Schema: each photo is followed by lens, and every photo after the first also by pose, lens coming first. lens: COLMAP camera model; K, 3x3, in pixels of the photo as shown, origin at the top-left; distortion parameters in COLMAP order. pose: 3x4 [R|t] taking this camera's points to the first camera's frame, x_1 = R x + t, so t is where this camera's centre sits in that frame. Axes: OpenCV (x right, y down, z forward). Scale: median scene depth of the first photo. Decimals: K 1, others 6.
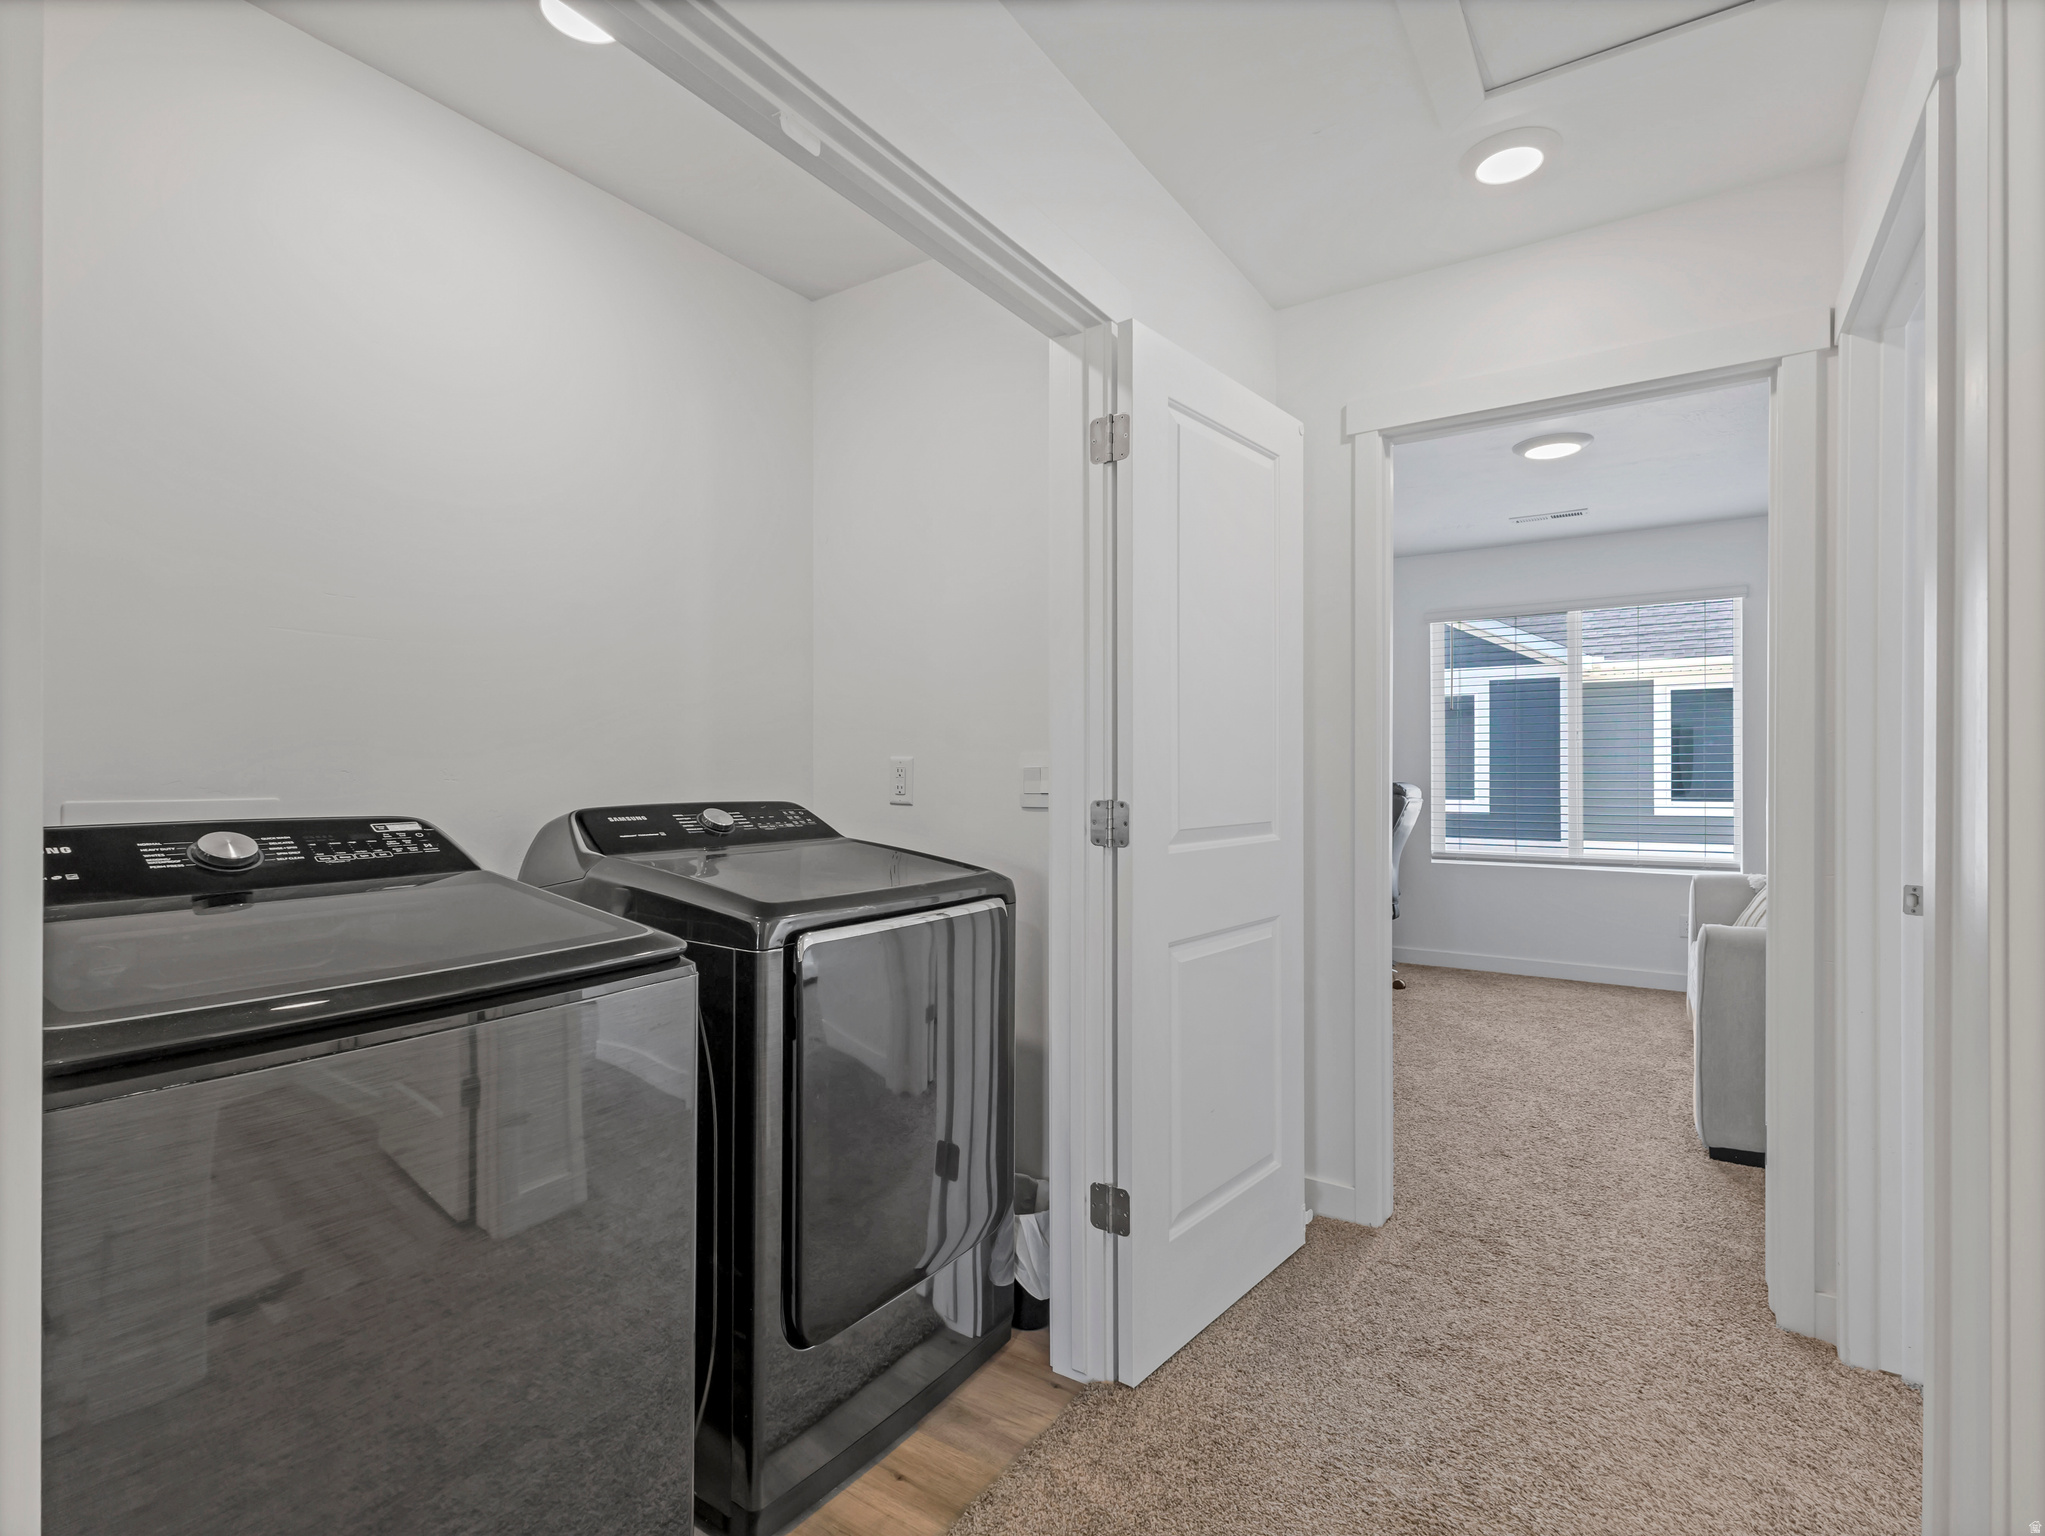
lens RADIAL K [[1006.0, 0, 1013.2], [0, 1006.0, 774.6], [0, 0, 1]] dist [0.004031, 0.001097]
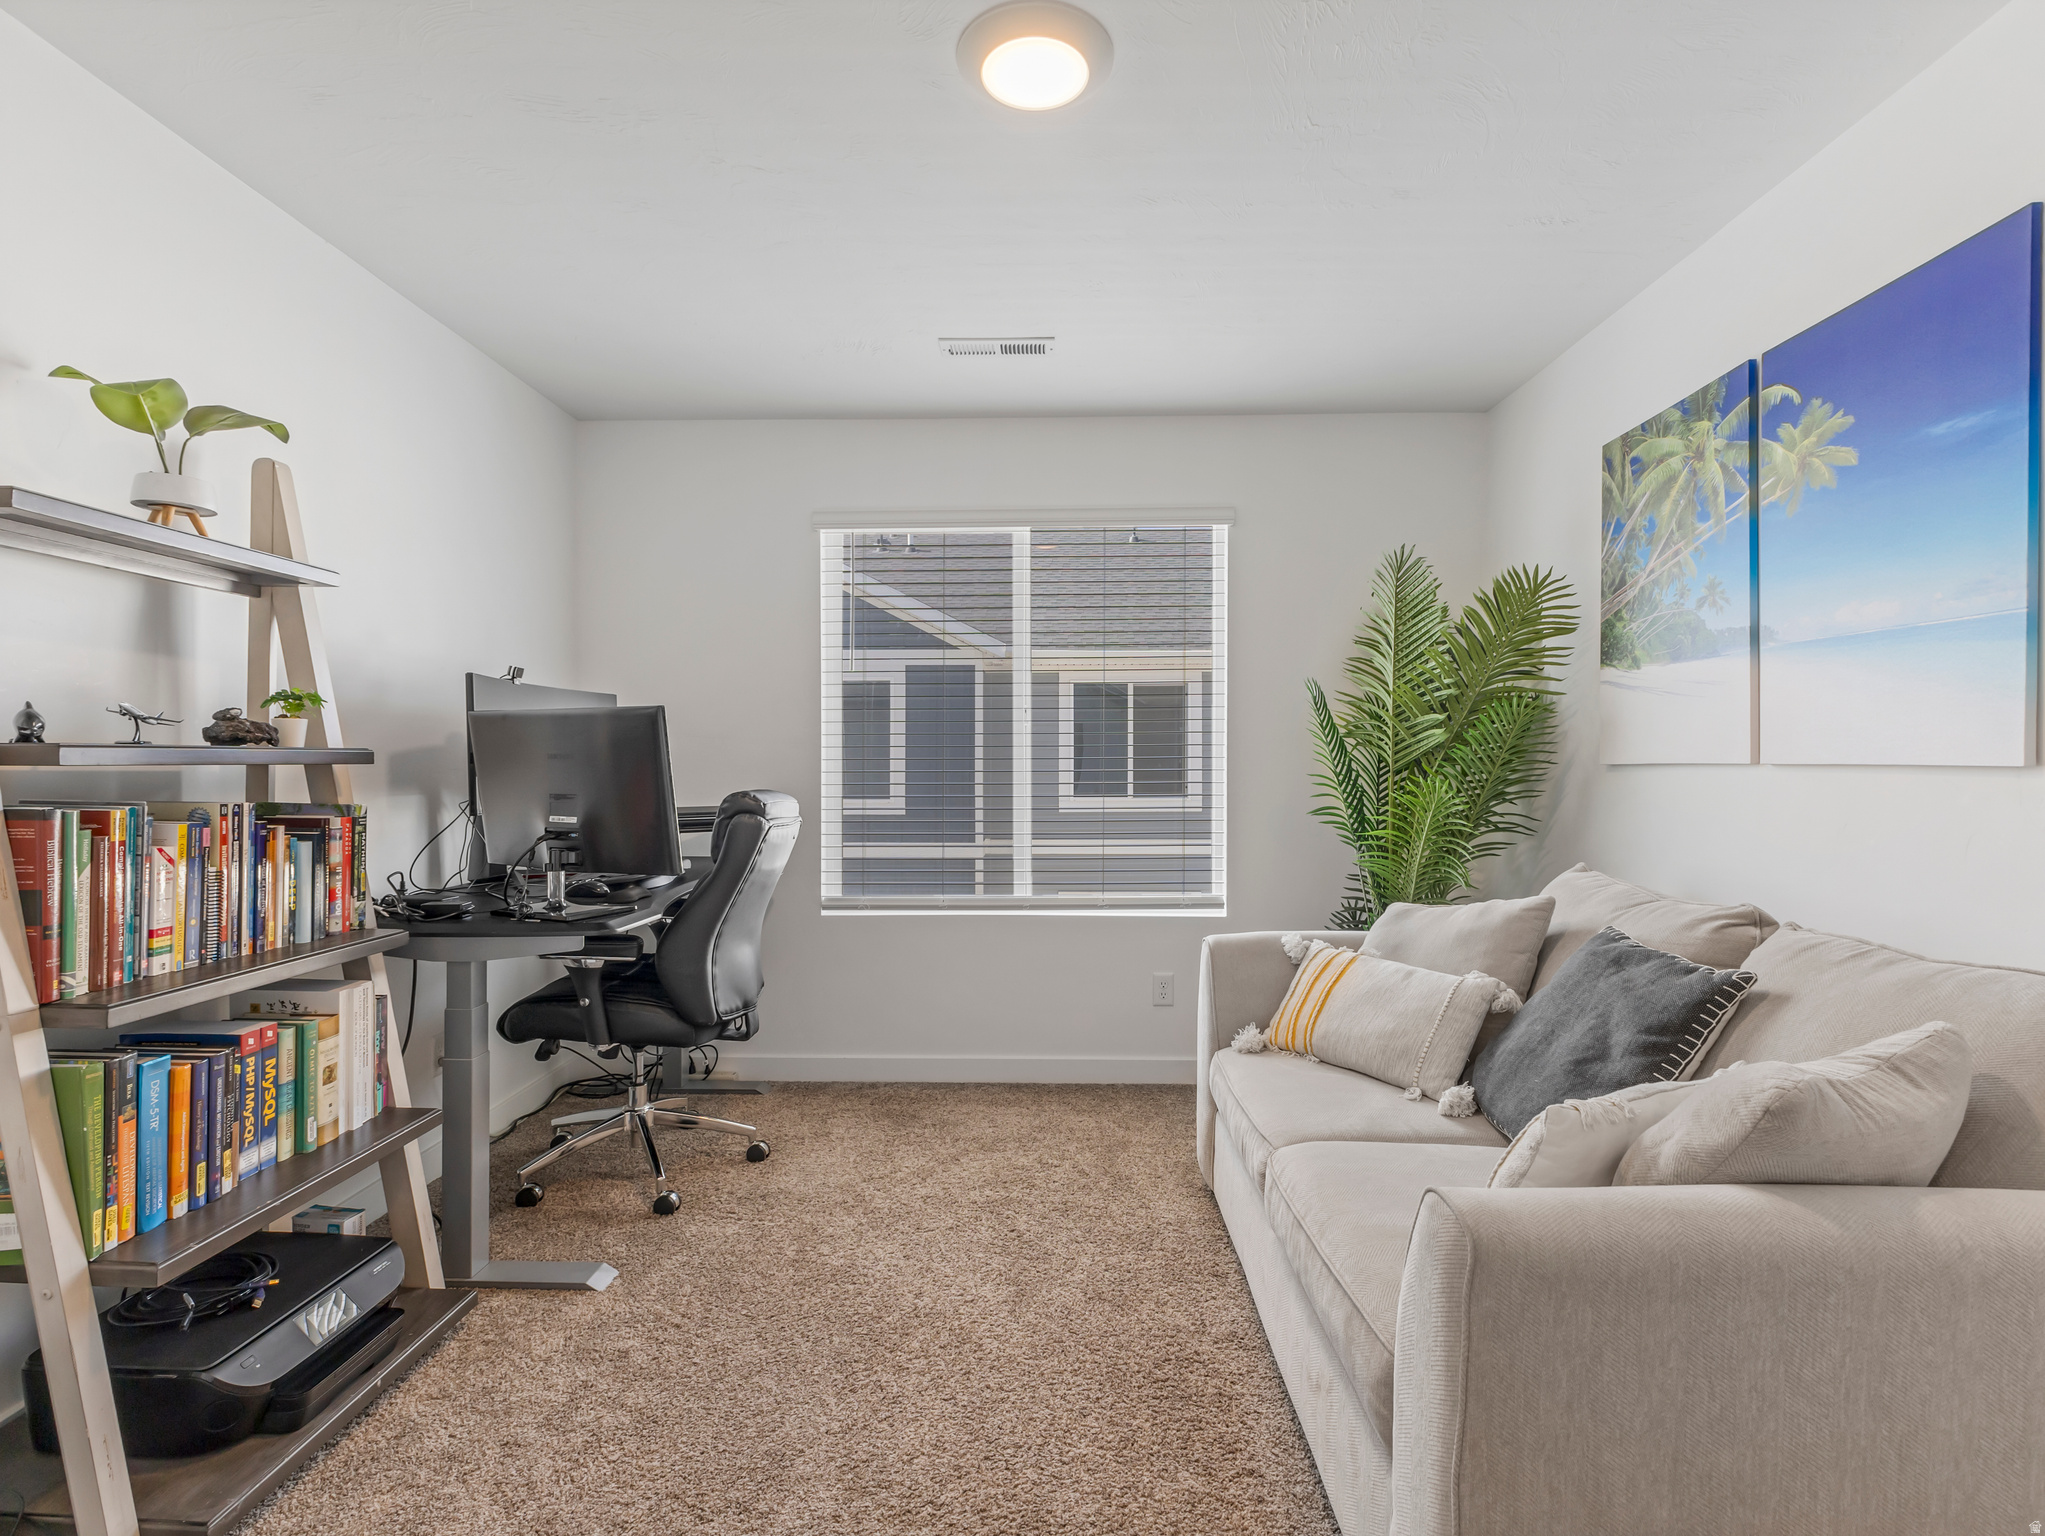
lens RADIAL K [[1006.0, 0, 1020.5], [0, 1006.0, 766.1], [0, 0, 1]] dist [0.004031, 0.001097]
pose [[0.849164, -0.000006, 0.528130, 0.187754], [0.001164, 0.999998, -0.001859, -0.003904], [-0.528129, 0.002194, 0.849162, 0.398232]]
